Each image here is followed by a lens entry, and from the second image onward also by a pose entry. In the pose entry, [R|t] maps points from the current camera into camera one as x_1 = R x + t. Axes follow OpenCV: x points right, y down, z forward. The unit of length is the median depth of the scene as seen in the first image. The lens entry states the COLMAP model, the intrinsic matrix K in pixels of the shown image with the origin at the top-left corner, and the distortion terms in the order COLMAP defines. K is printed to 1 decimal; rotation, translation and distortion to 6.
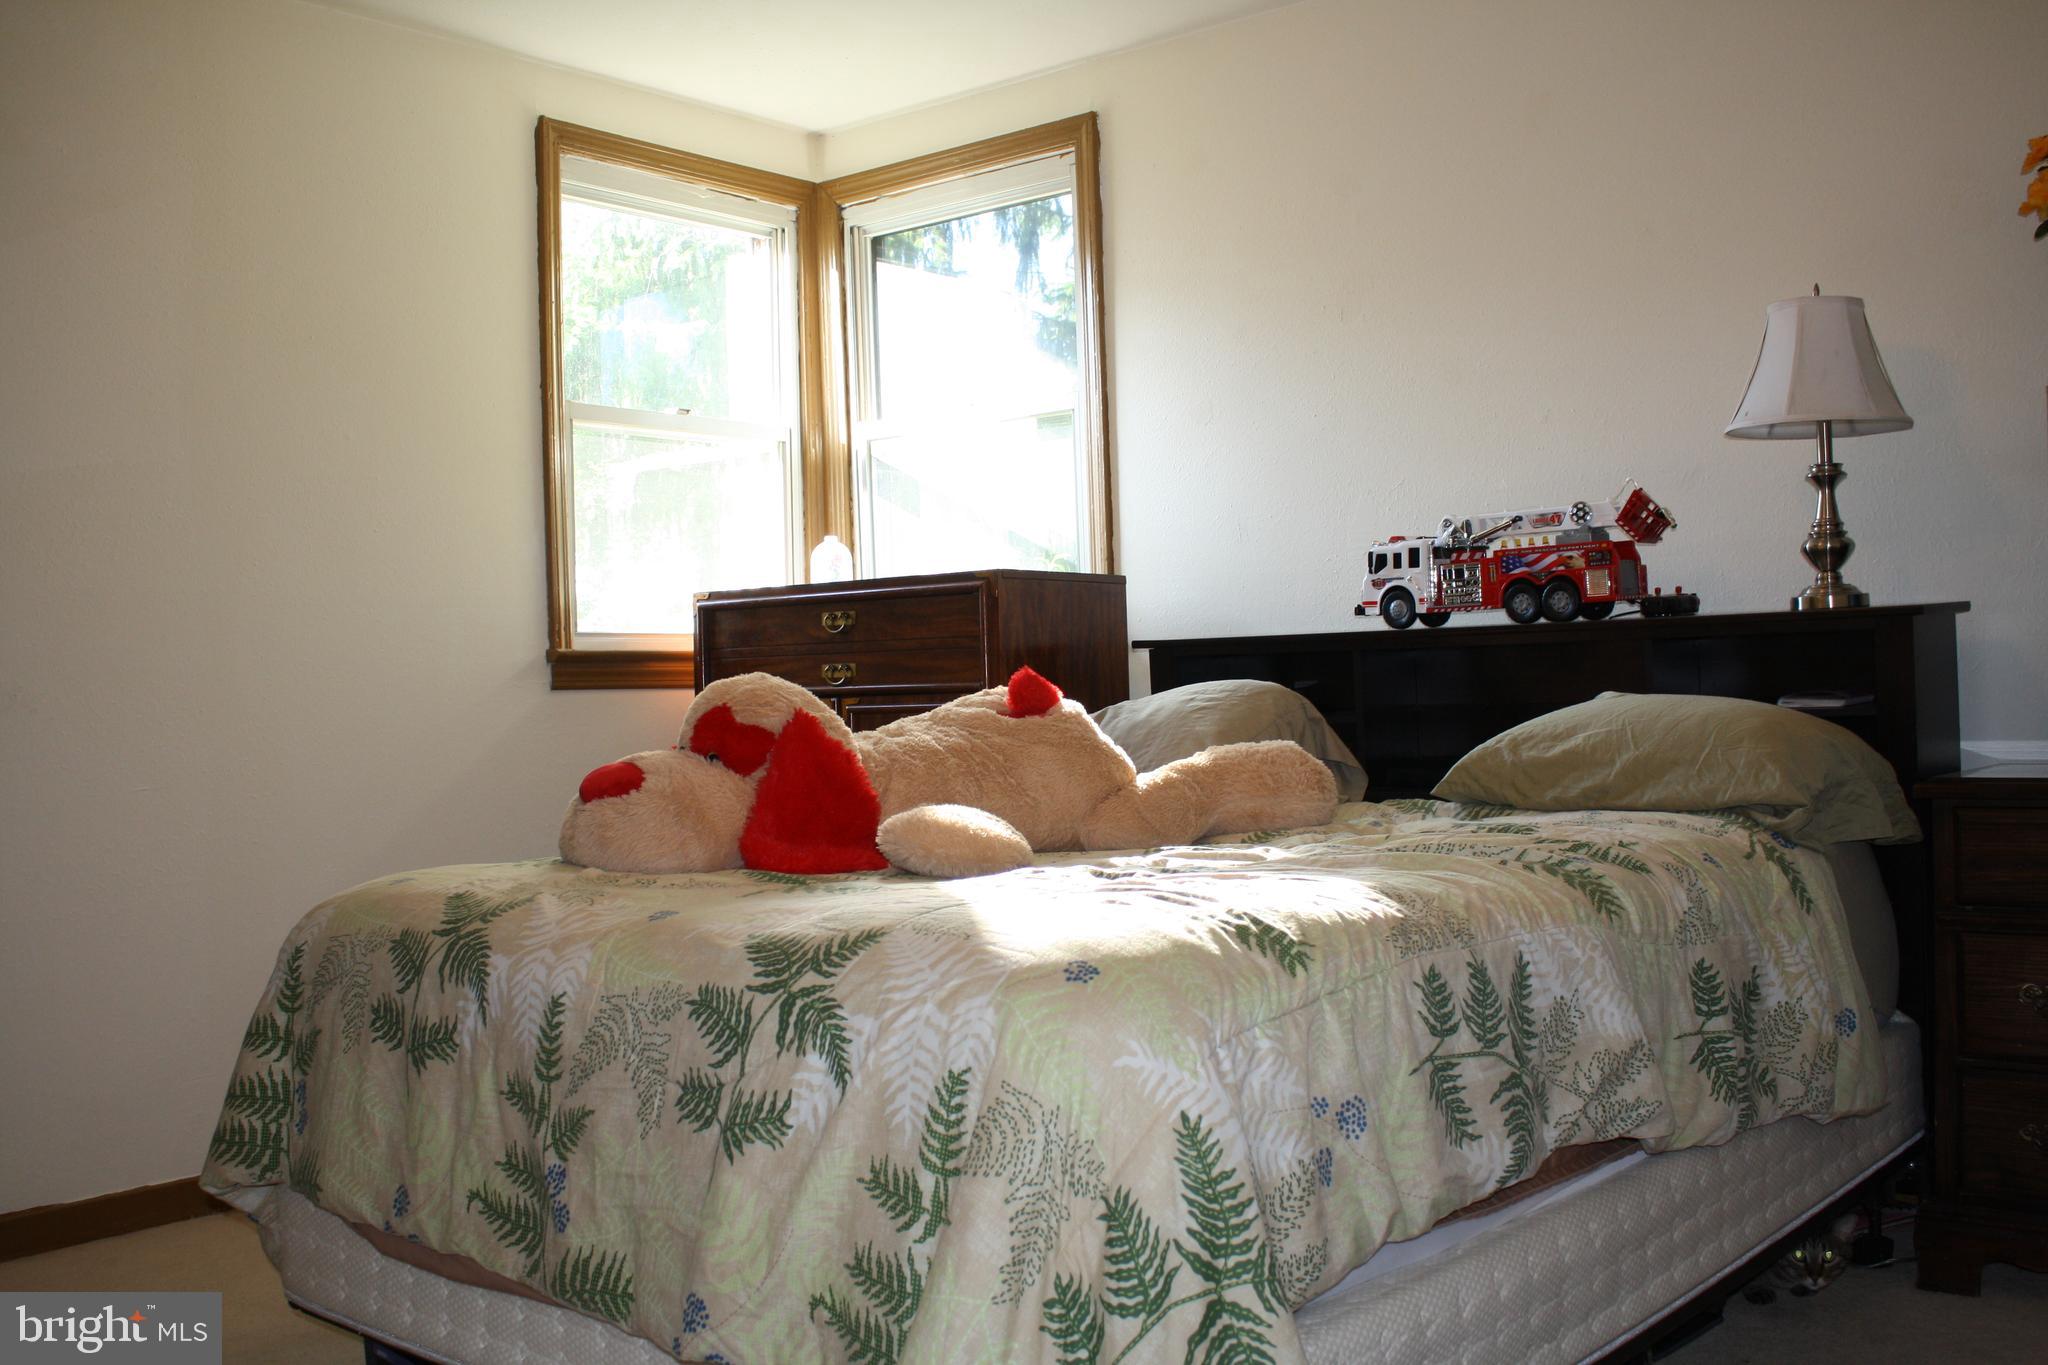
lens RADIAL K [[1984.9, 0, 1024.0], [0, 1984.9, 682.5], [0, 0, 1]] dist [0.004384, 0.001924]
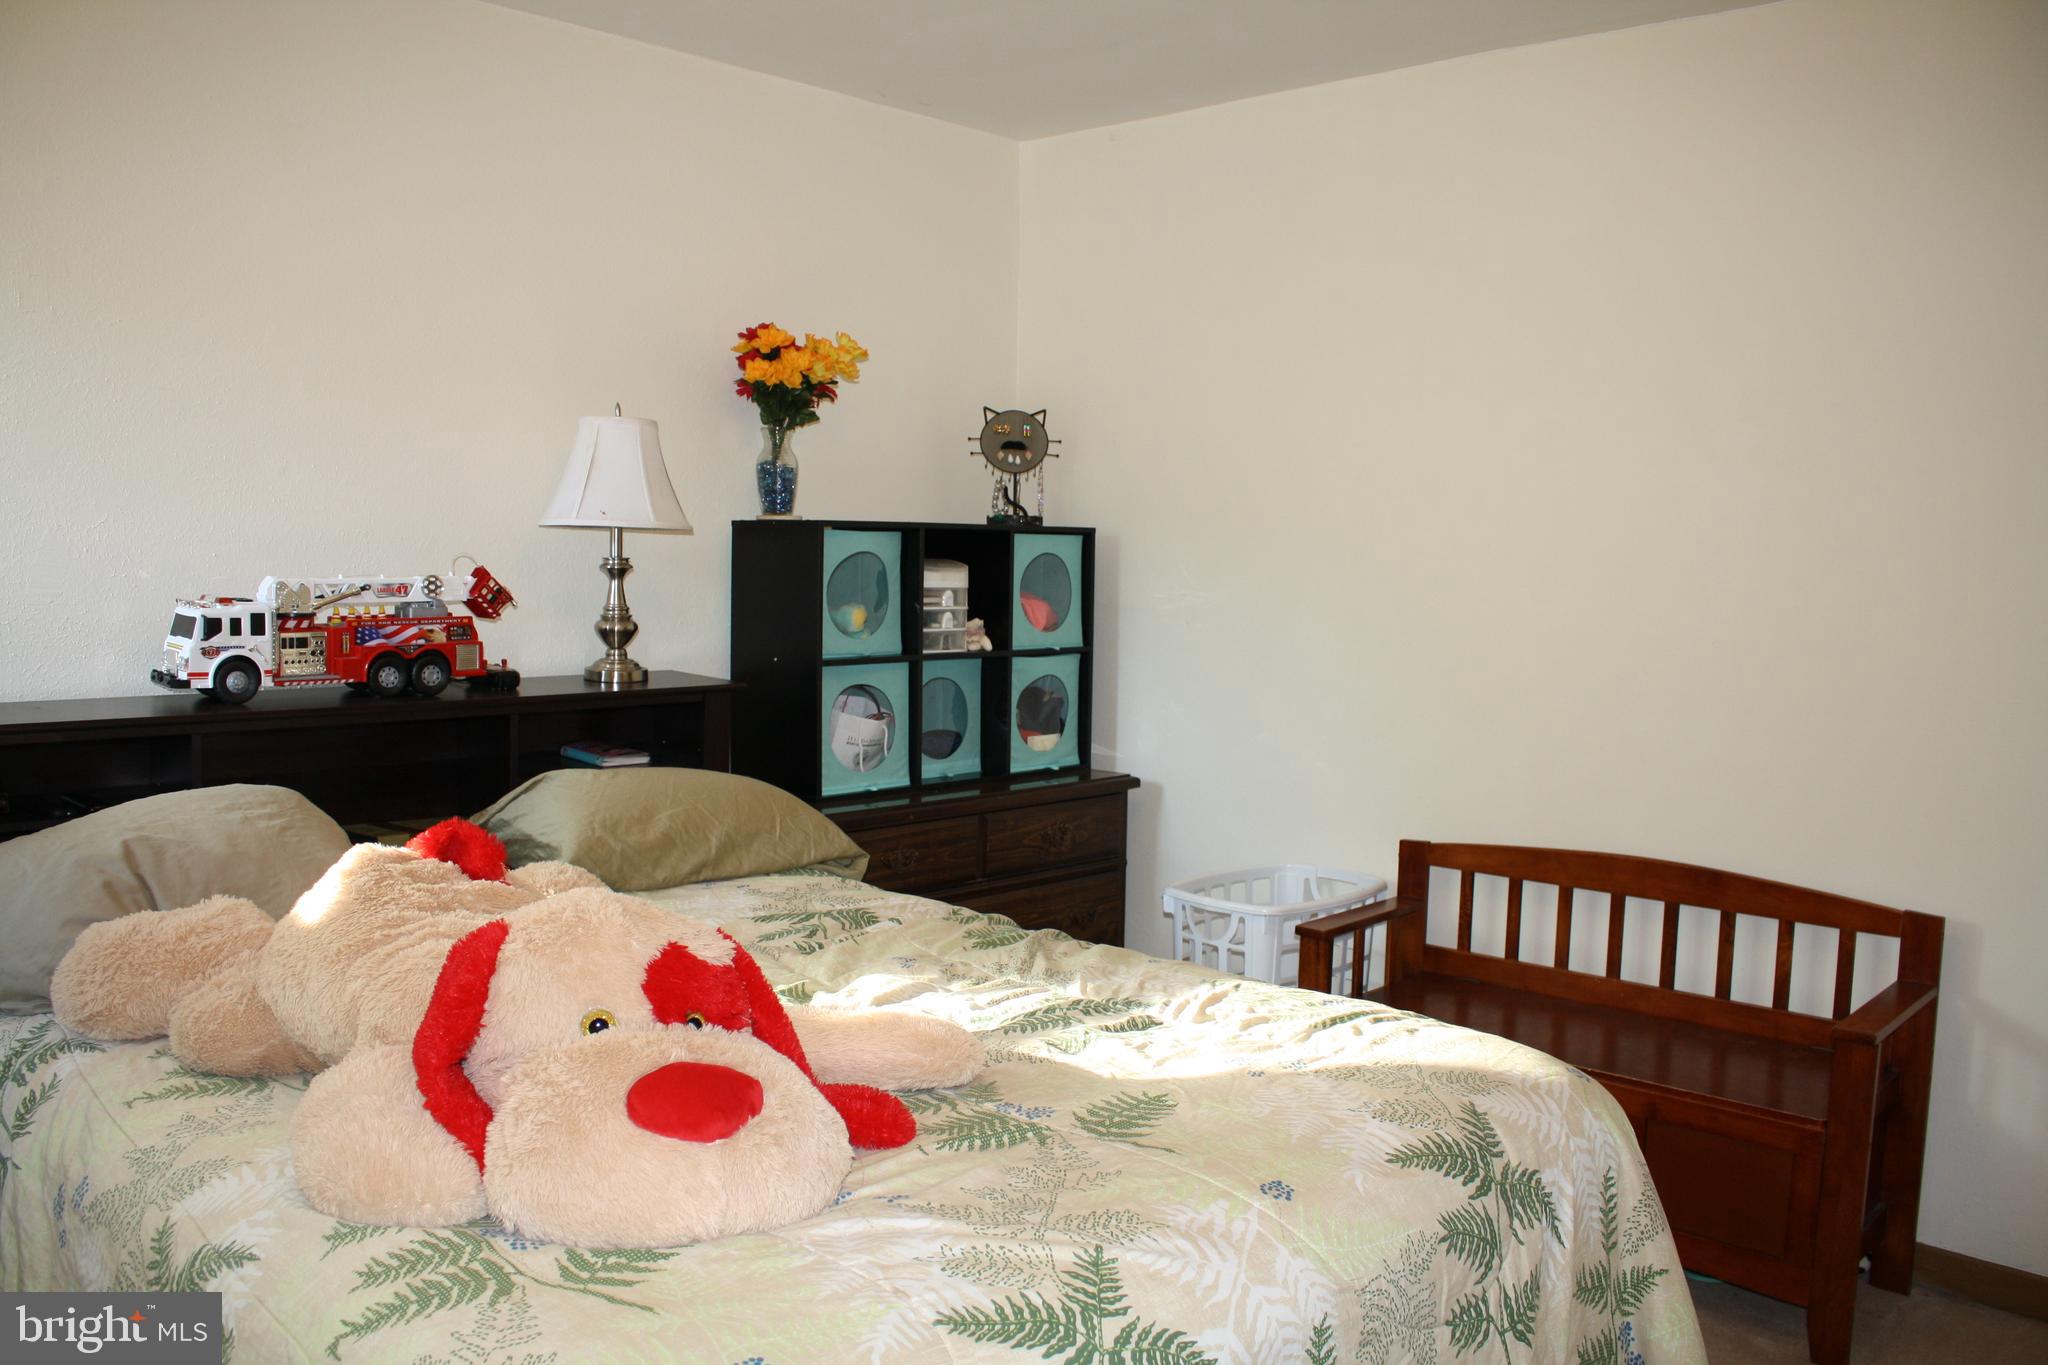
lens RADIAL K [[1718.7, 0, 1016.3], [0, 1718.7, 709.6], [0, 0, 1]] dist [-0.123695, 0.002862]
pose [[0.065982, -0.060952, 0.995957, -0.562674], [-0.018106, 0.997895, 0.062271, -0.083032], [-0.997657, -0.022142, 0.064739, 0.660027]]
